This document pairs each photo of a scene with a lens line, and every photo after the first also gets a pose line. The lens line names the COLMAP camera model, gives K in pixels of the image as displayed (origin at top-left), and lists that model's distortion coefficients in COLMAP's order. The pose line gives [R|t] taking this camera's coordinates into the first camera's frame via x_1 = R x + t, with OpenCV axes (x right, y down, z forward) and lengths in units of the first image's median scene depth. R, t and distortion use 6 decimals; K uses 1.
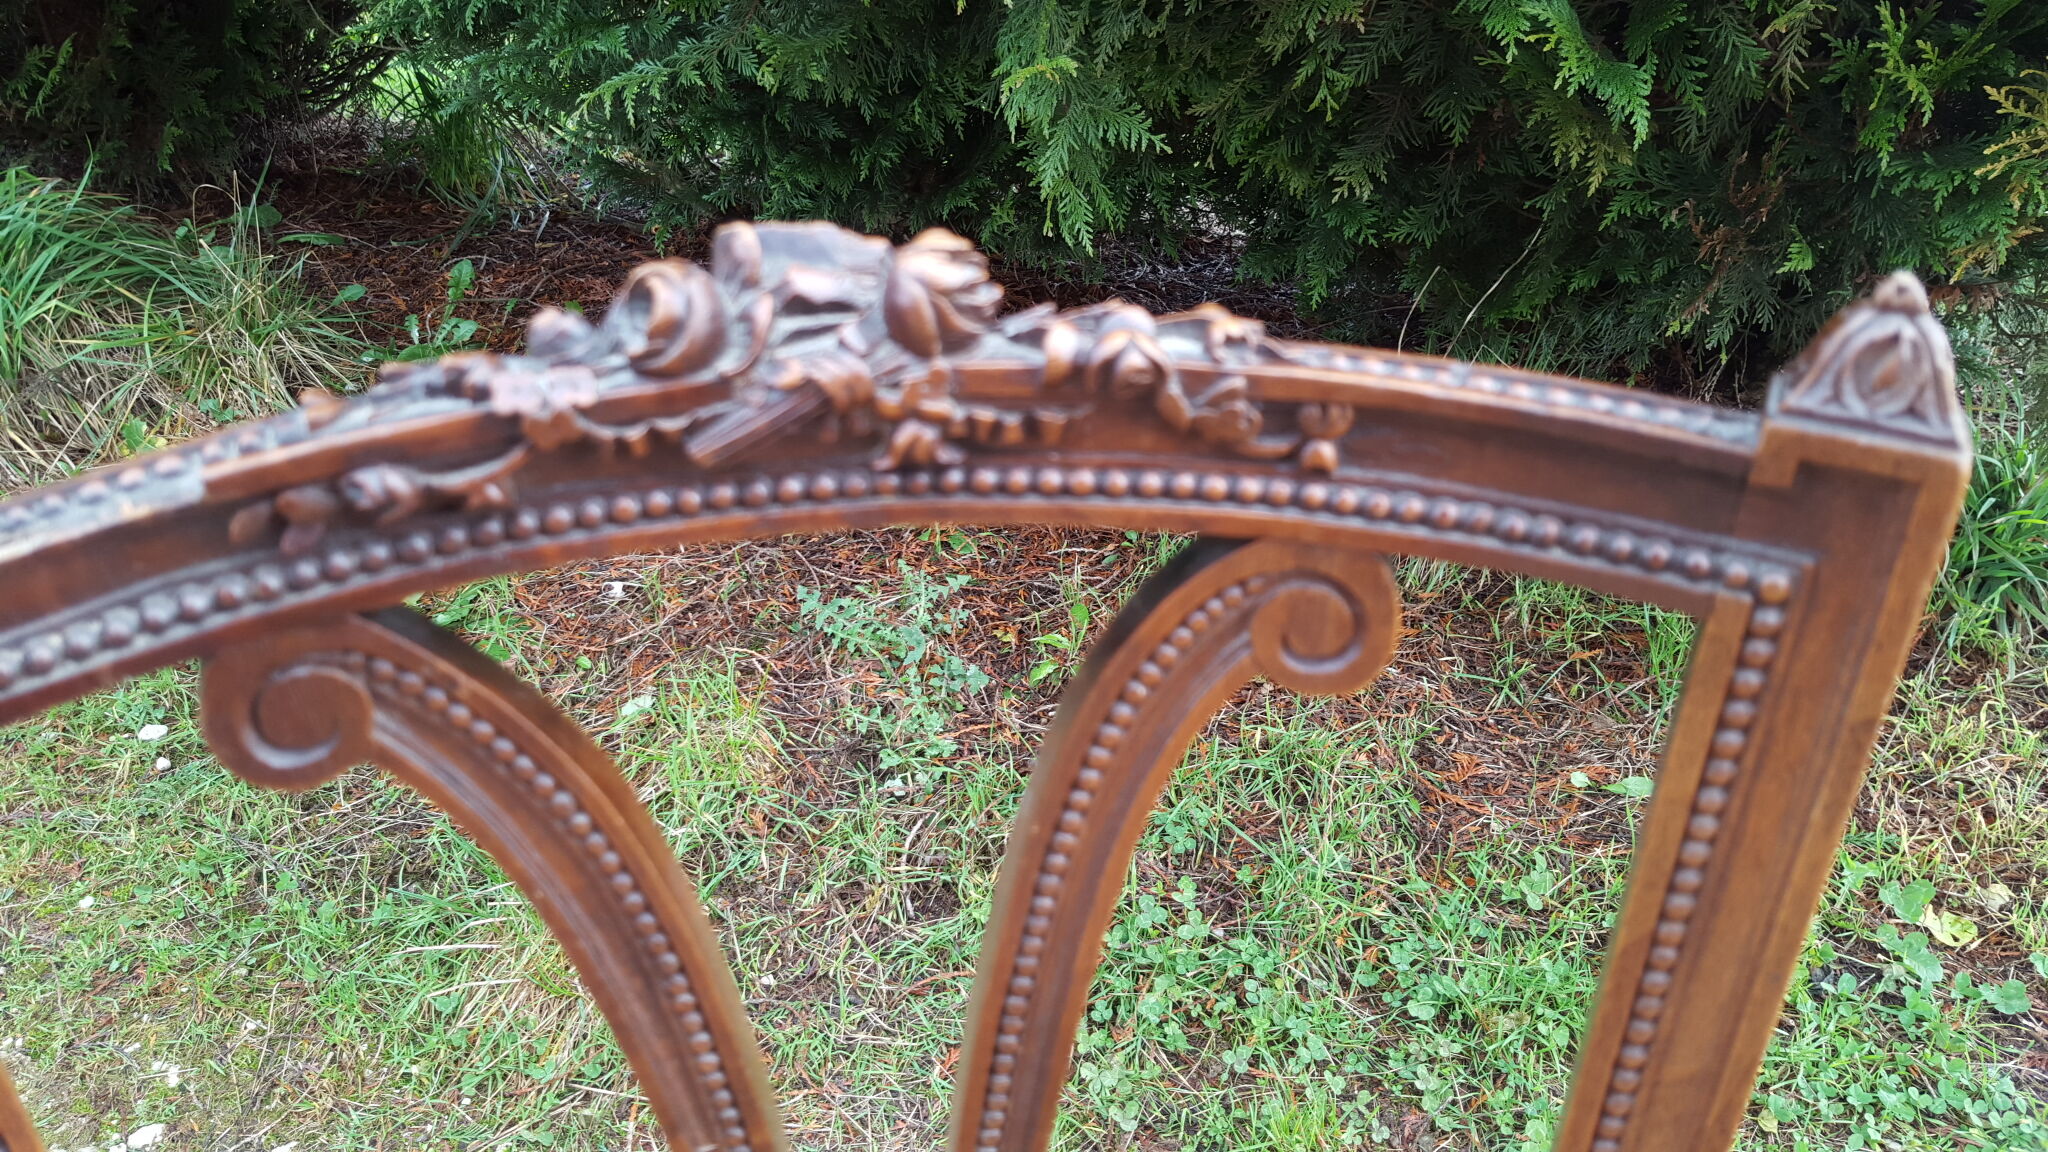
lens RADIAL K [[1526.1, 0, 1001.1], [0, 1526.1, 557.8], [0, 0, 1]] dist [0.075207, -0.173988]
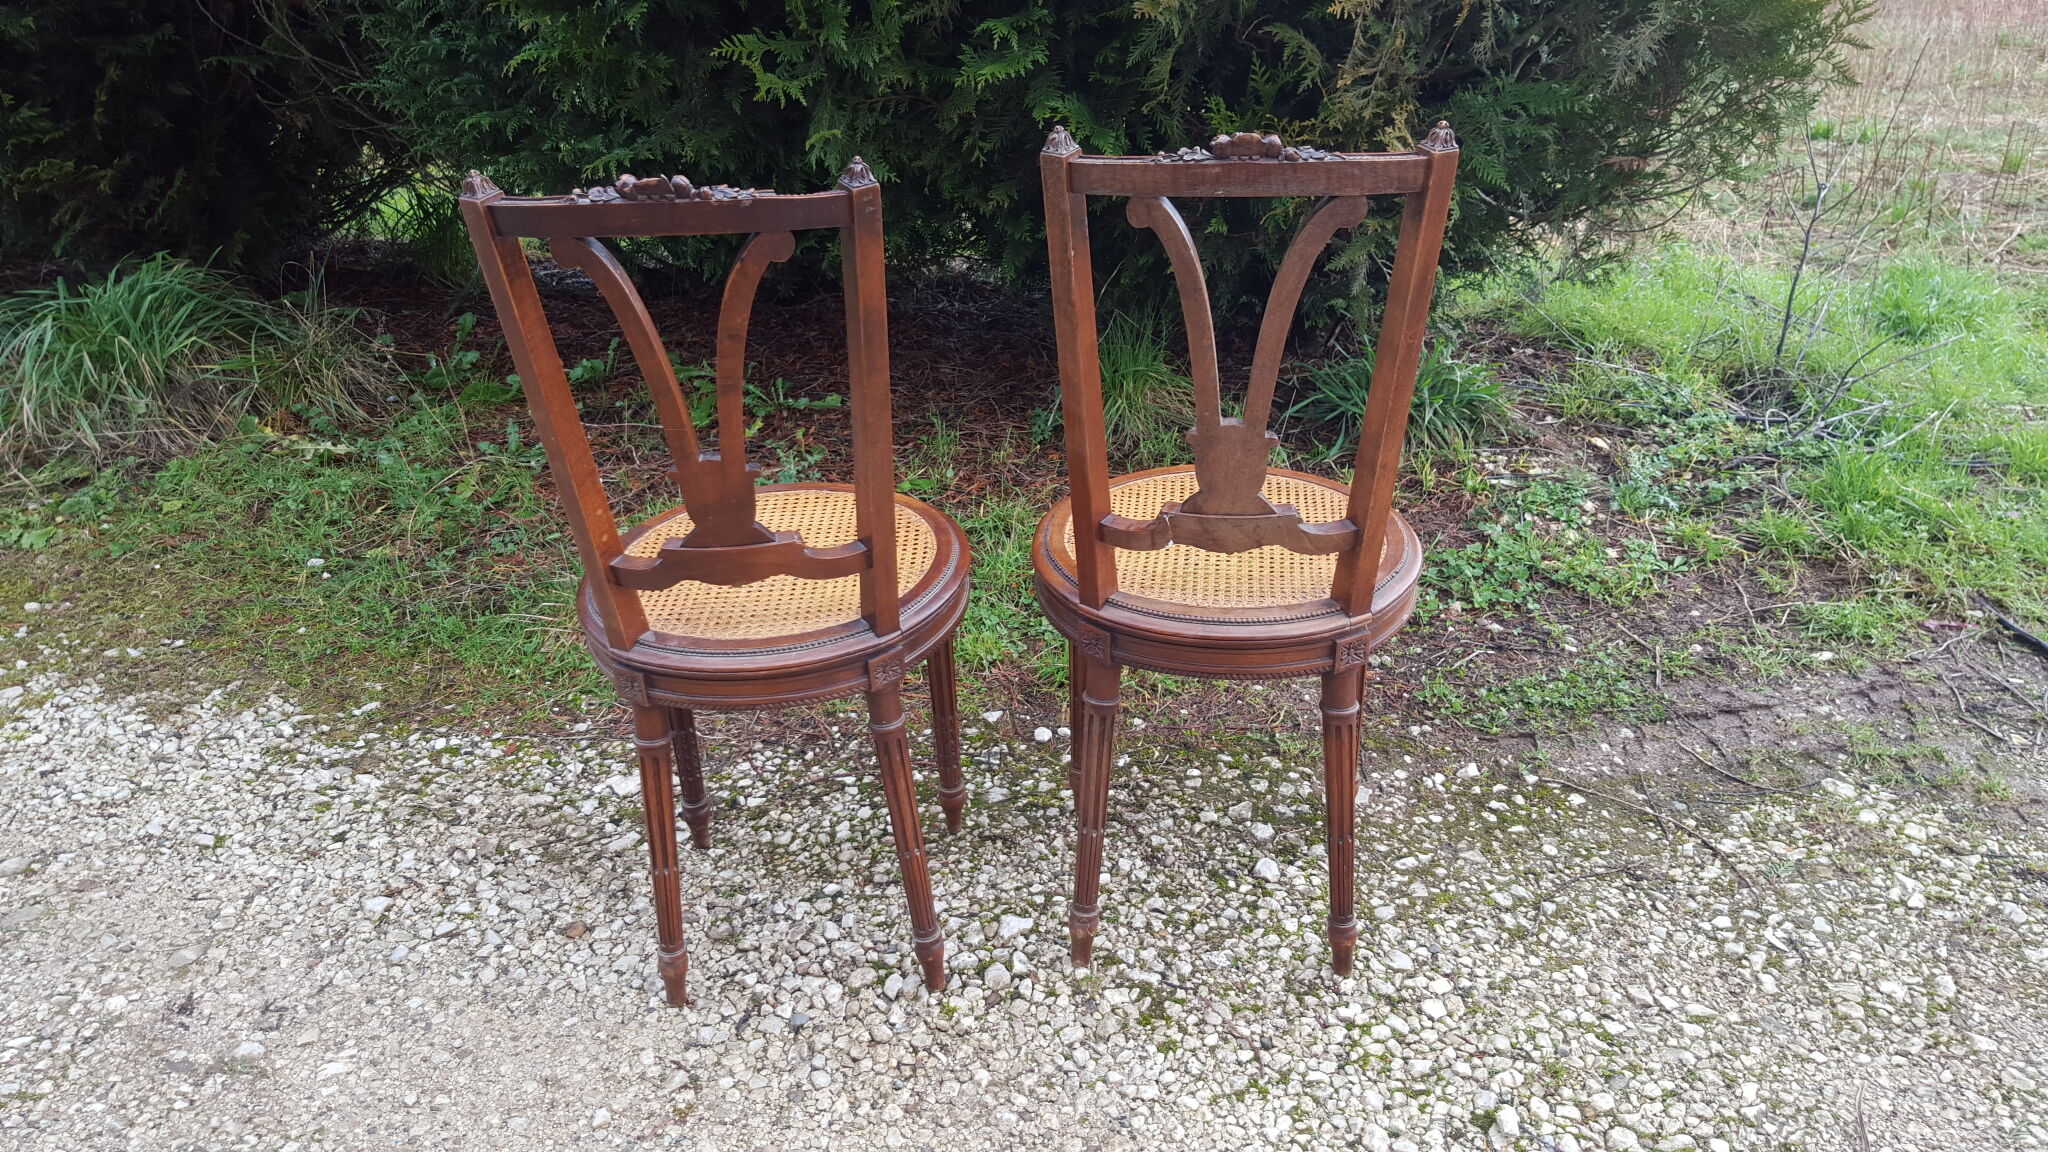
lens RADIAL K [[1513.1, 0, 1007.3], [0, 1513.1, 521.8], [0, 0, 1]] dist [0.142549, -0.259476]
pose [[0.995751, -0.056253, 0.072904, 0.083938], [0.064254, 0.991571, -0.112512, 0.396538], [-0.065961, 0.116719, 0.990972, -0.895066]]
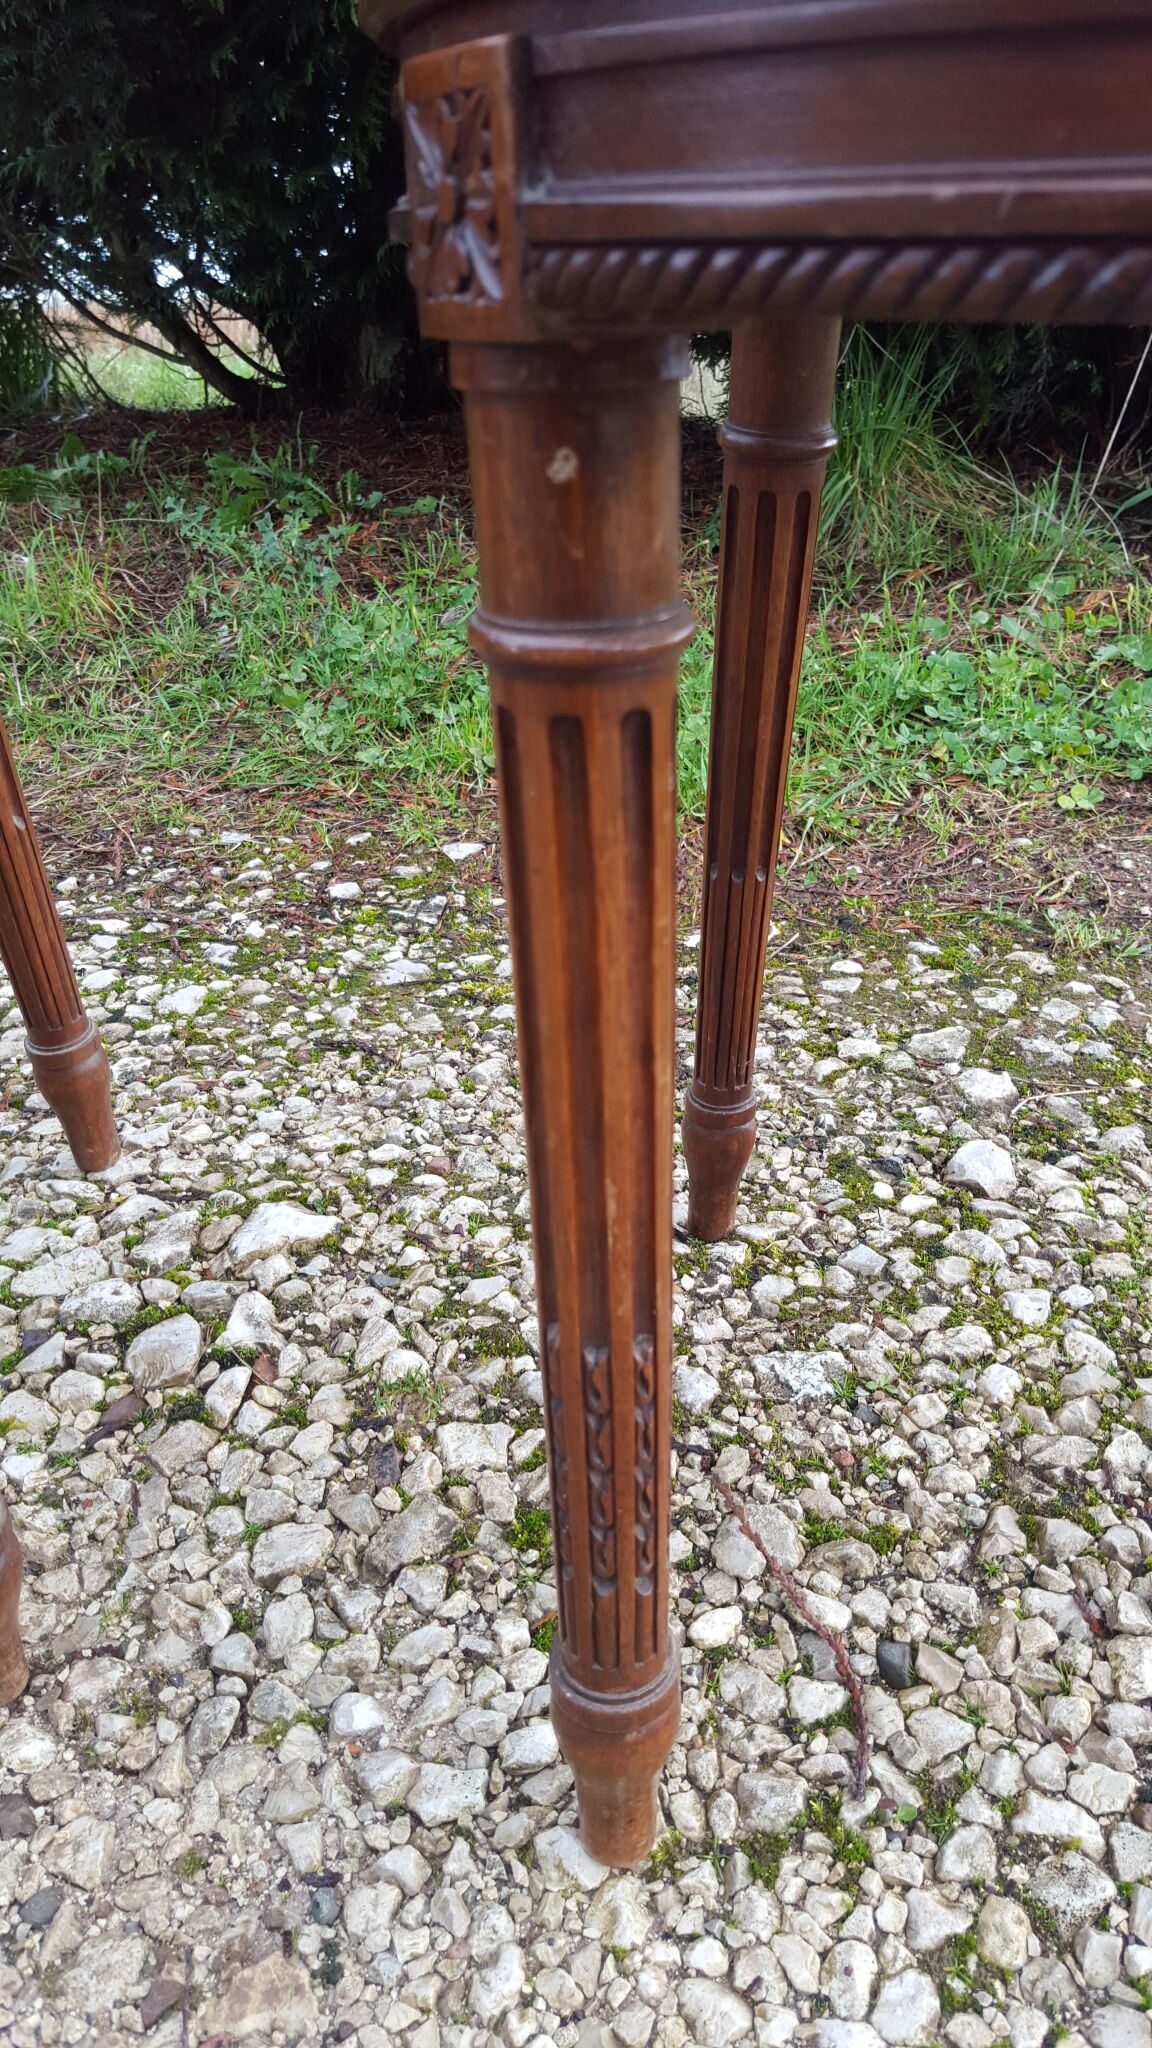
lens RADIAL K [[1513.1, 0, 604.0], [0, 1513.1, 1004.3], [0, 0, 1]] dist [0.142549, -0.259476]
pose [[0.998009, 0.028196, -0.056422, 0.307477], [-0.032047, 0.997132, -0.068560, 0.559489], [0.054327, 0.070232, 0.996050, -0.004362]]
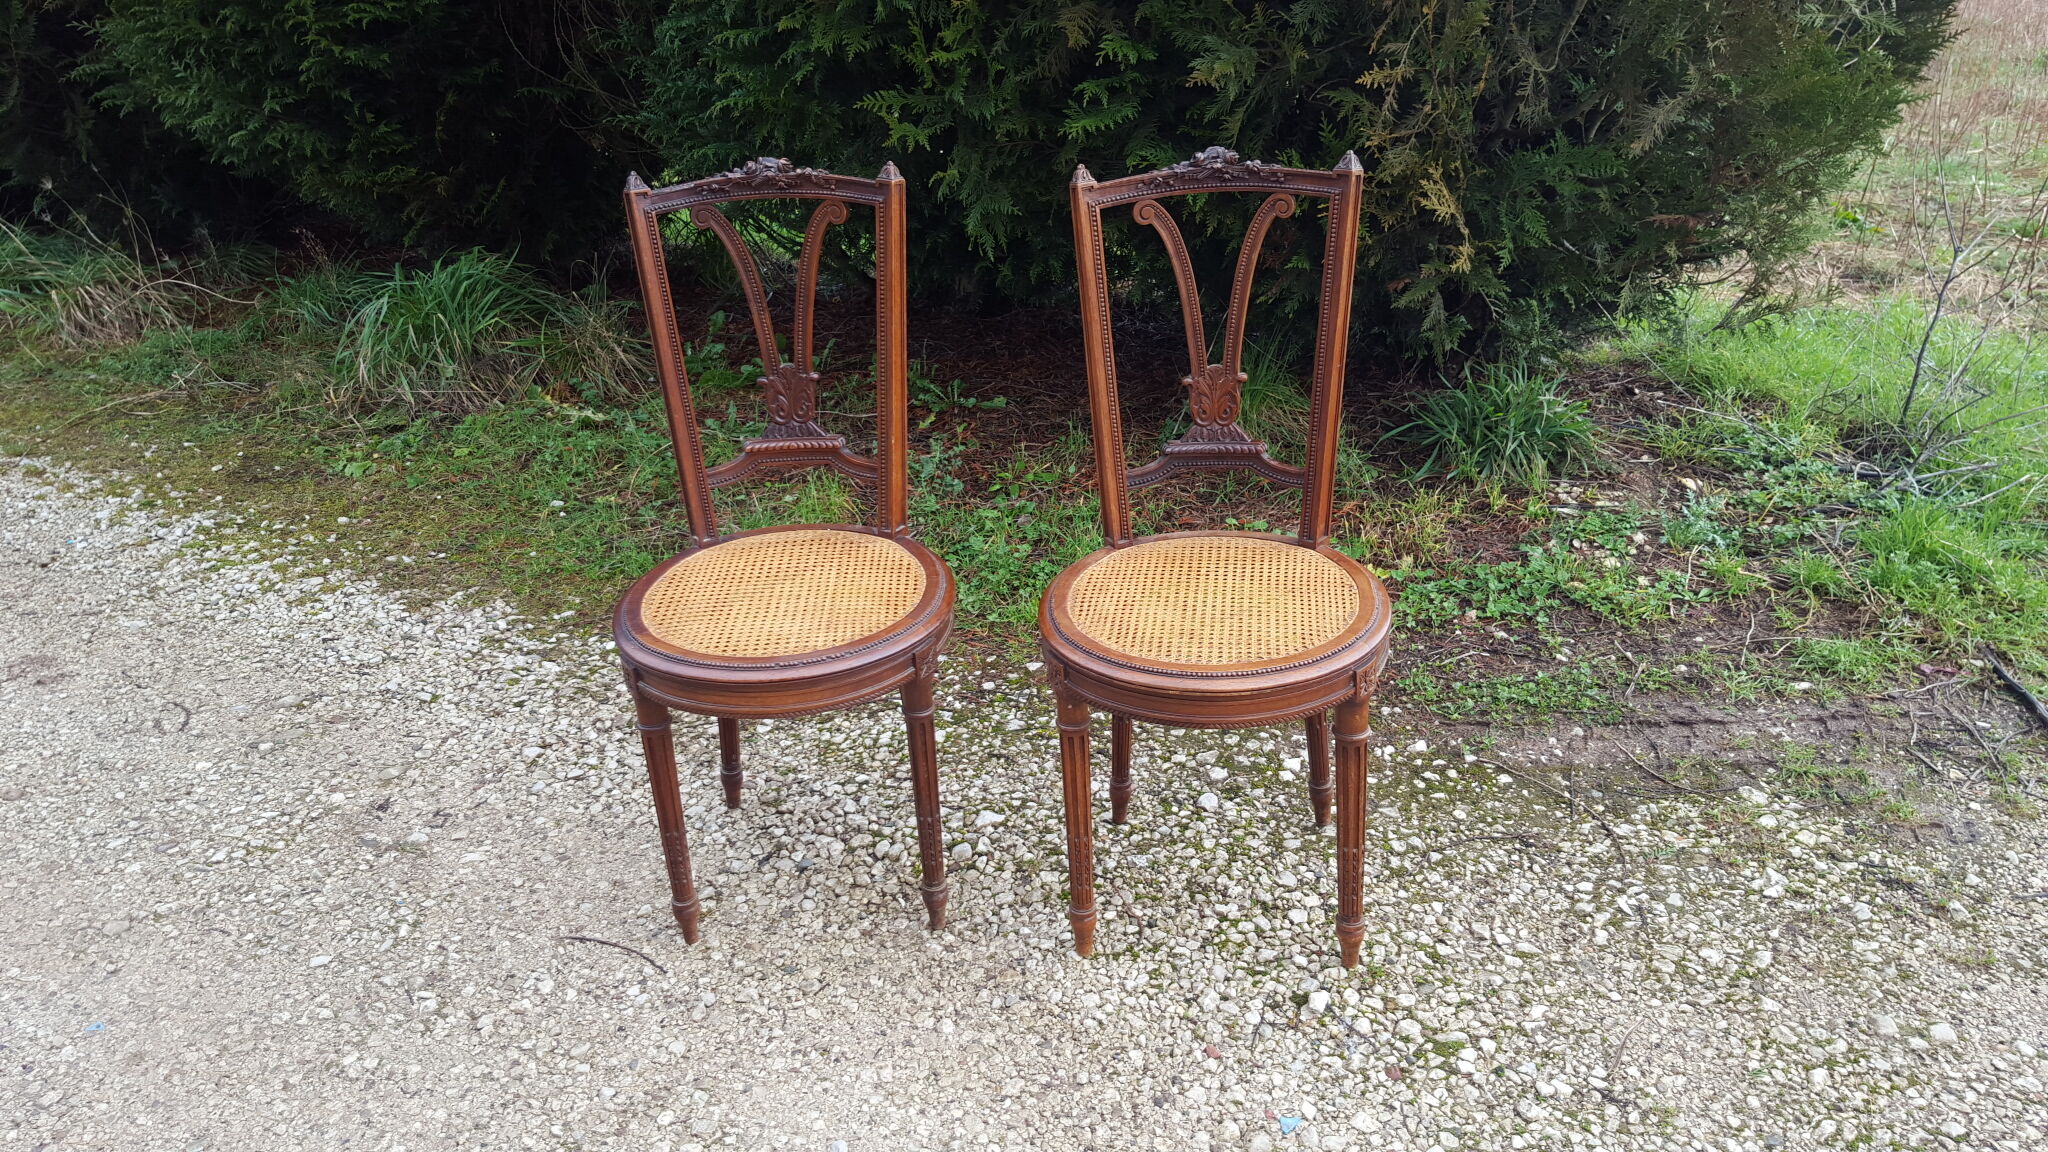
lens RADIAL K [[1510.4, 0, 1020.9], [0, 1510.4, 554.1], [0, 0, 1]] dist [0.177821, -0.335689]
pose [[0.991412, 0.024289, -0.128501, 0.419517], [-0.038142, 0.993585, -0.106463, 0.488221], [0.125091, 0.110450, 0.985978, -1.205717]]
